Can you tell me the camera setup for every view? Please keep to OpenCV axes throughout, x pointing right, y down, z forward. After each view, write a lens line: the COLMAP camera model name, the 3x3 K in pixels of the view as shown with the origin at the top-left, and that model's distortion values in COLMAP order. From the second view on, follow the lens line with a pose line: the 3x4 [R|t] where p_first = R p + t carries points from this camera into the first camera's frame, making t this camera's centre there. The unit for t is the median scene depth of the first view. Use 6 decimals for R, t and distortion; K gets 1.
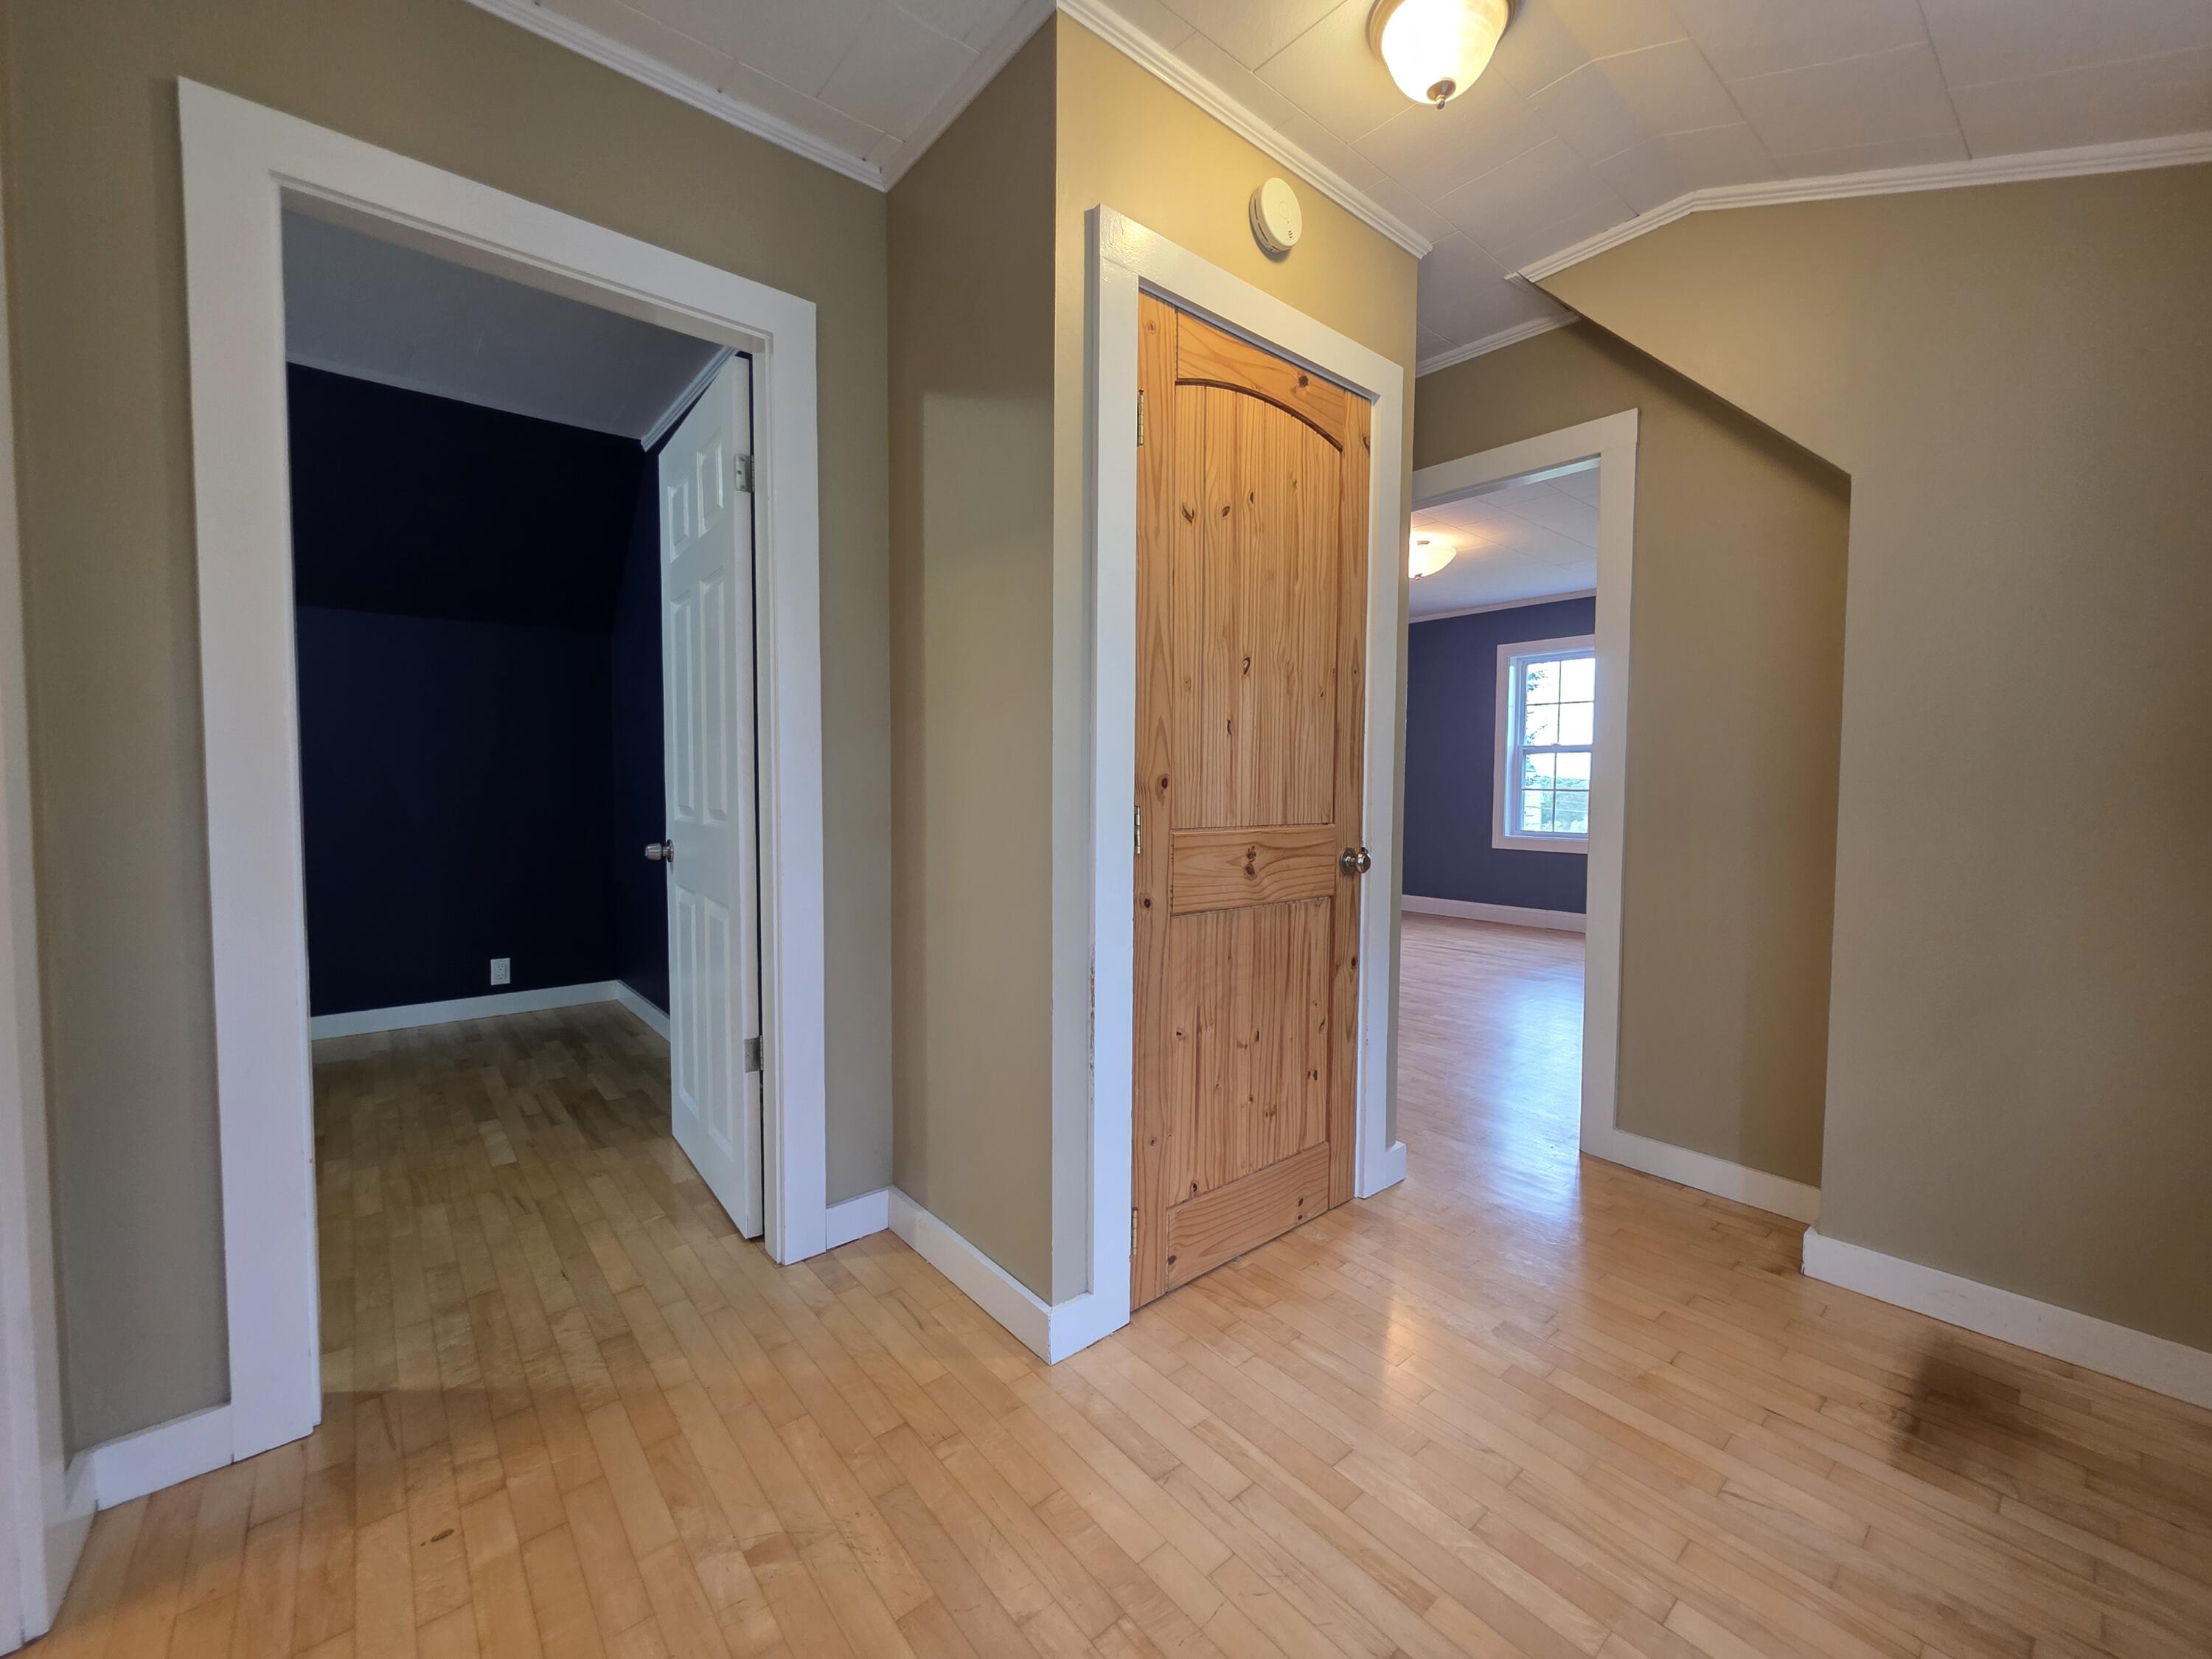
lens RADIAL K [[885.1, 0, 1115.7], [0, 885.1, 826.8], [0, 0, 1]] dist [0.000120, -0.000073]
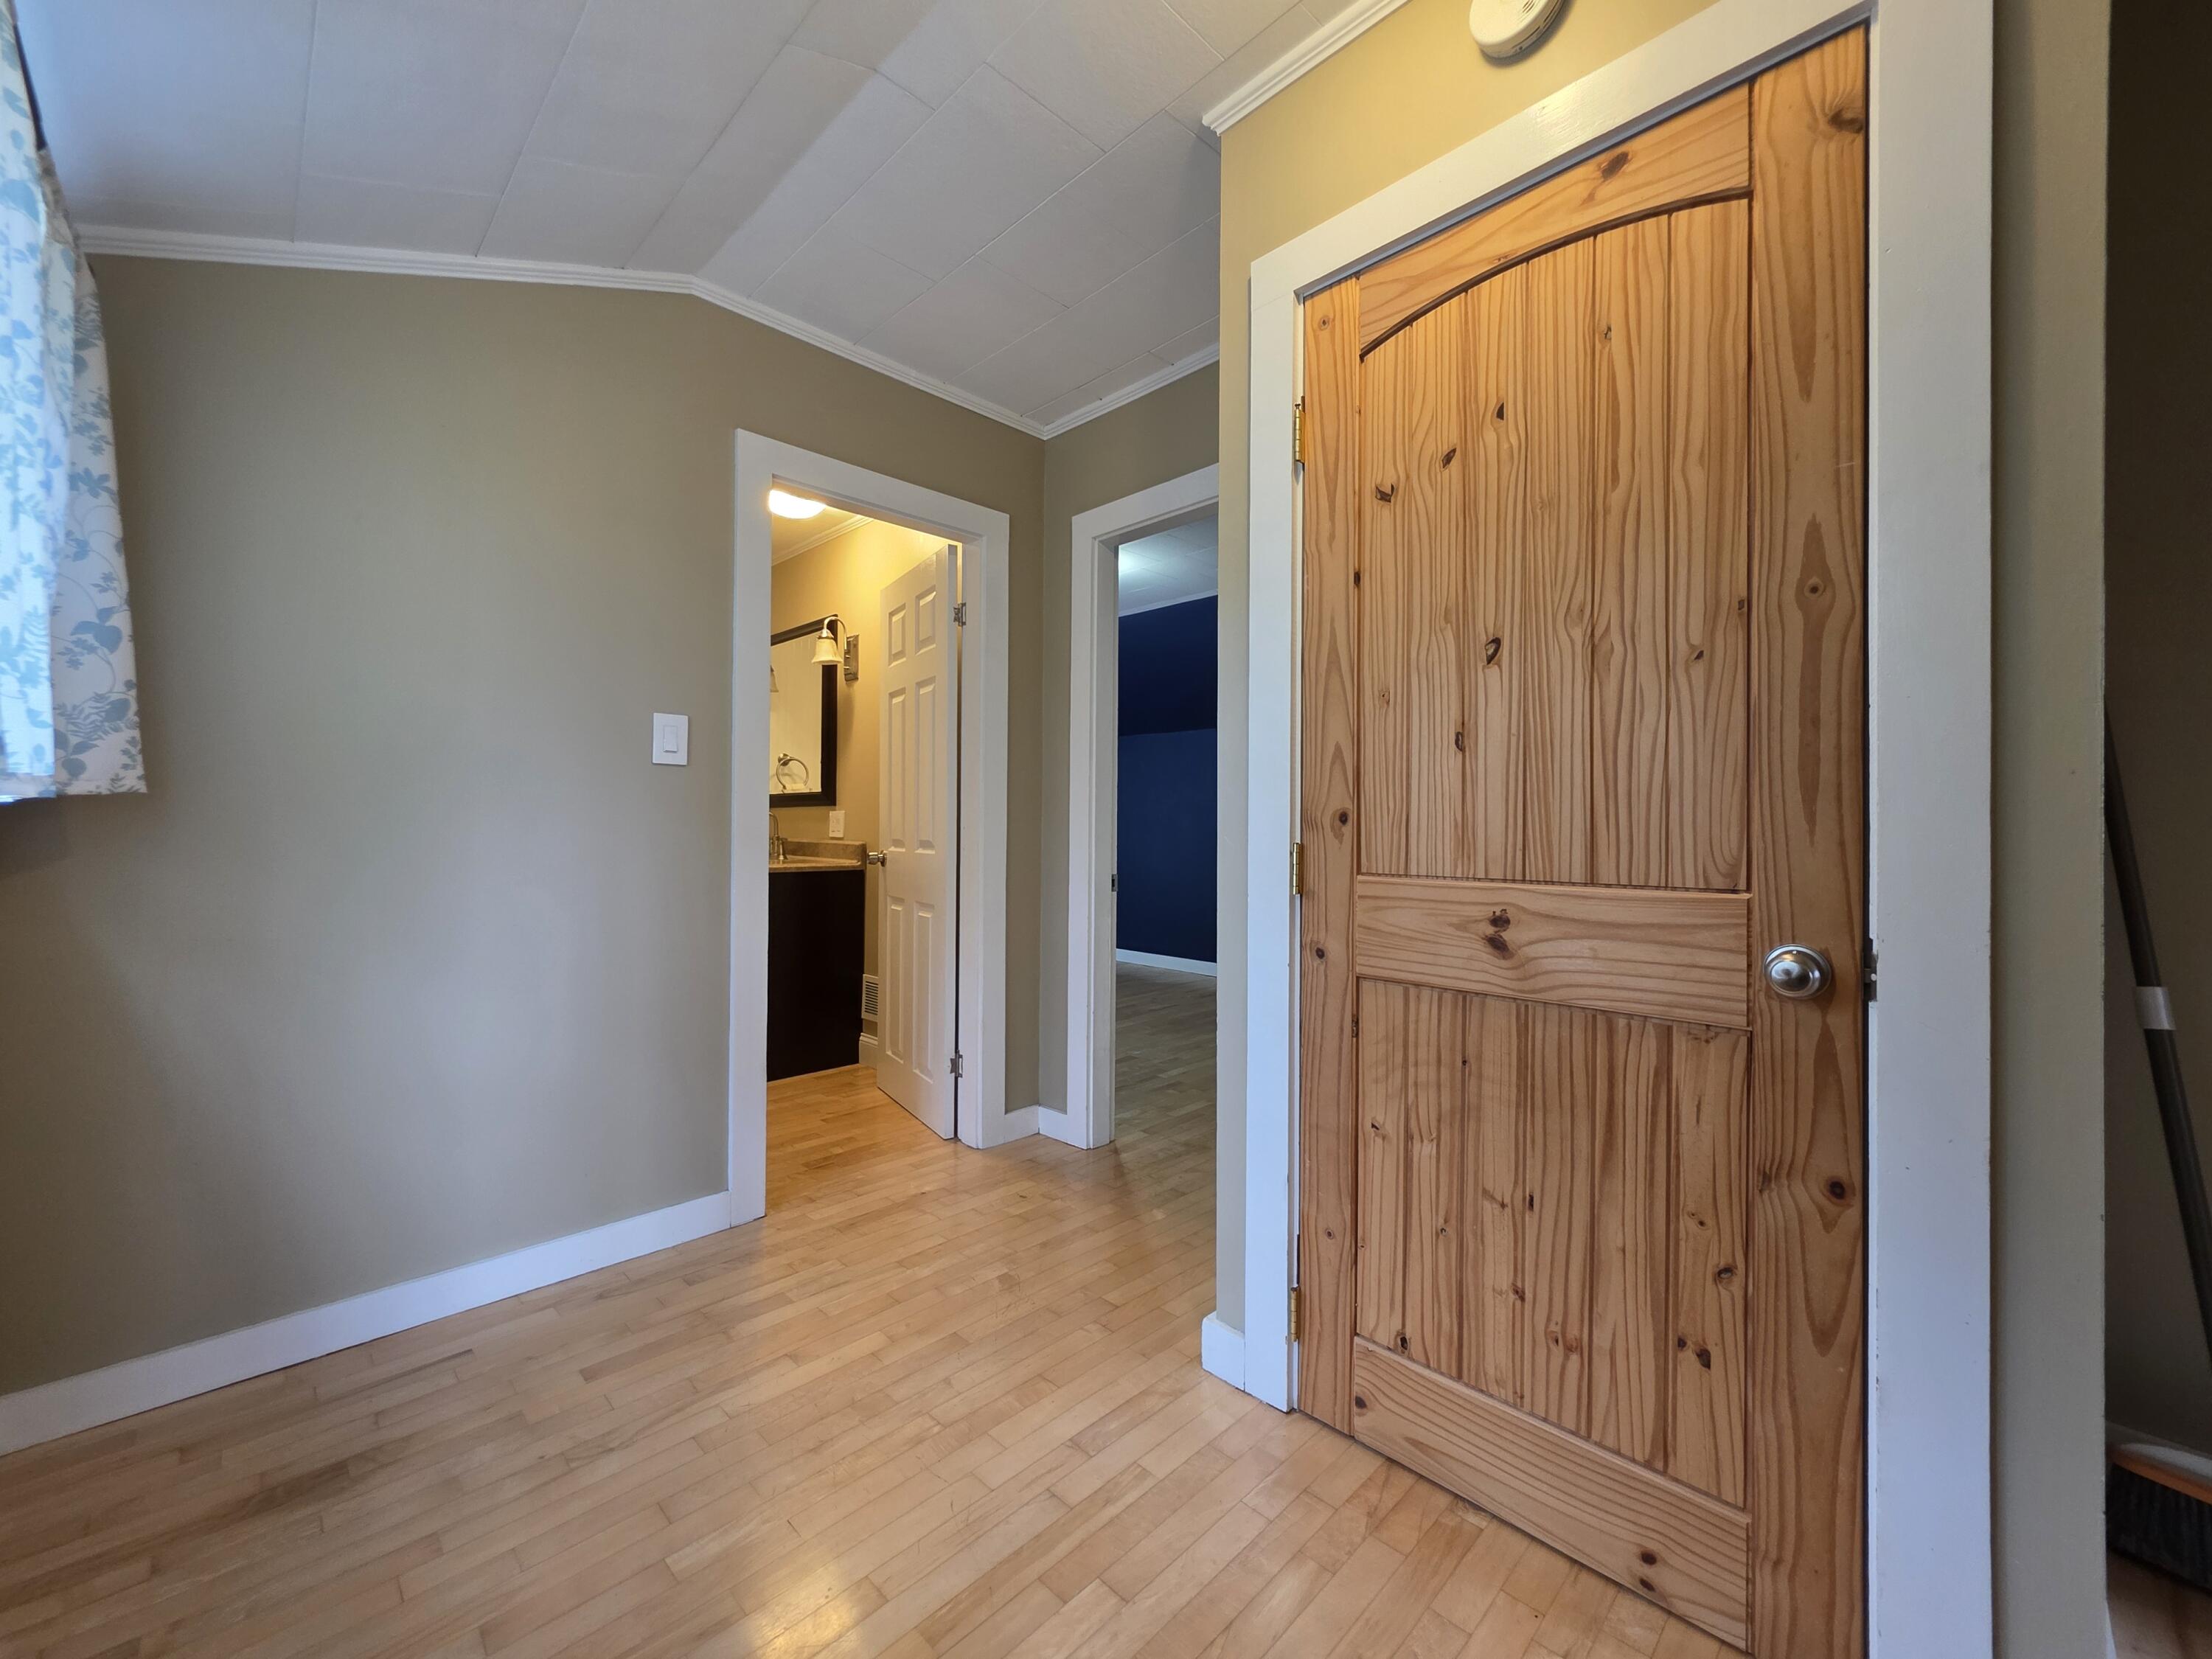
lens RADIAL K [[885.1, 0, 1112.2], [0, 885.1, 825.6], [0, 0, 1]] dist [0.000120, -0.000073]
pose [[0.077282, -0.008255, -0.996975, 0.841869], [-0.055282, 0.998392, -0.012552, -0.017737], [0.995475, 0.056085, 0.076701, 0.665411]]
